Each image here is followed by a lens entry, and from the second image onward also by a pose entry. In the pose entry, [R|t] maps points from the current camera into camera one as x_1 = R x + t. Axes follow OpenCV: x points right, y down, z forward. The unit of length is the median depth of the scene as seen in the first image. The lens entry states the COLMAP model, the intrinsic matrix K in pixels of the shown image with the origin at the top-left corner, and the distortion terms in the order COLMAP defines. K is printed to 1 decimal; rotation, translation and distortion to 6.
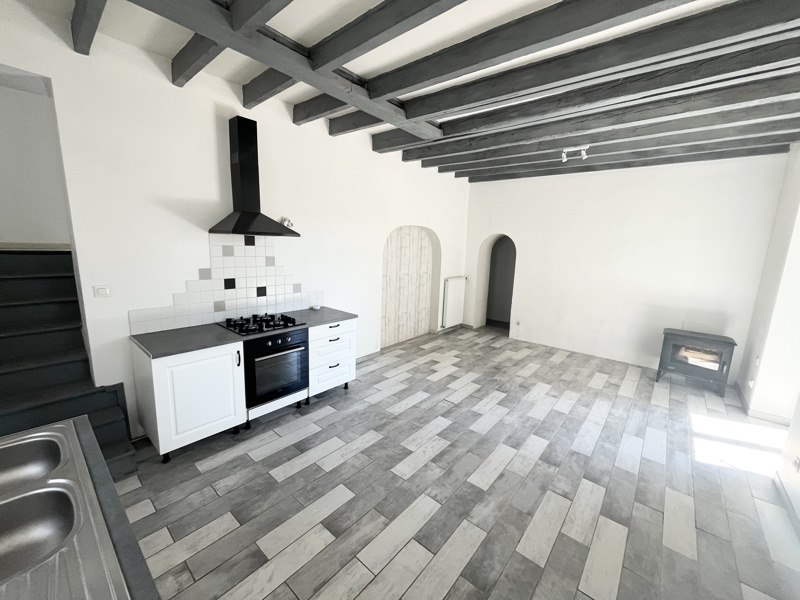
lens RADIAL K [[321.8, 0, 401.7], [0, 321.8, 298.6], [0, 0, 1]] dist [-0.000177, -0.000068]
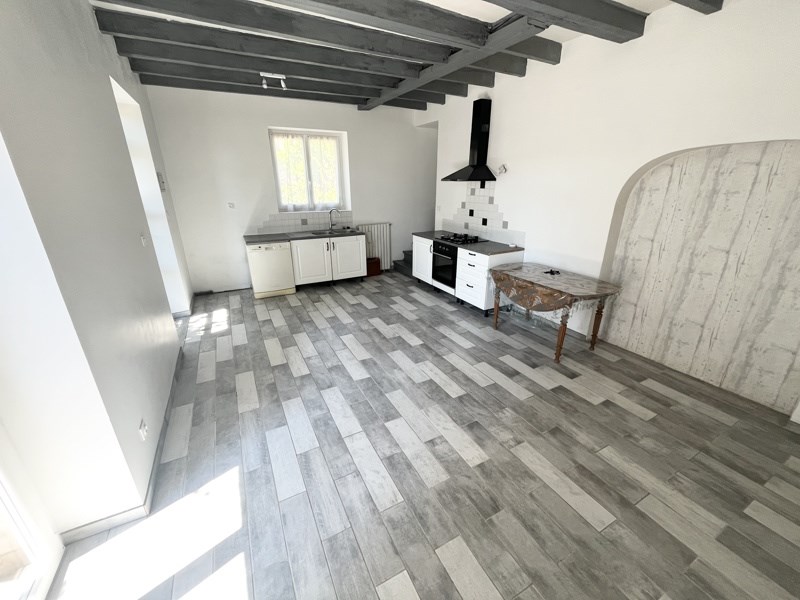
lens RADIAL K [[321.8, 0, 400.5], [0, 321.8, 299.8], [0, 0, 1]] dist [-0.000177, -0.000068]
pose [[-0.370496, 0.287873, -0.883098, 1.124353], [-0.170374, 0.913566, 0.369283, -0.179185], [0.913075, 0.287275, -0.289427, 1.232601]]
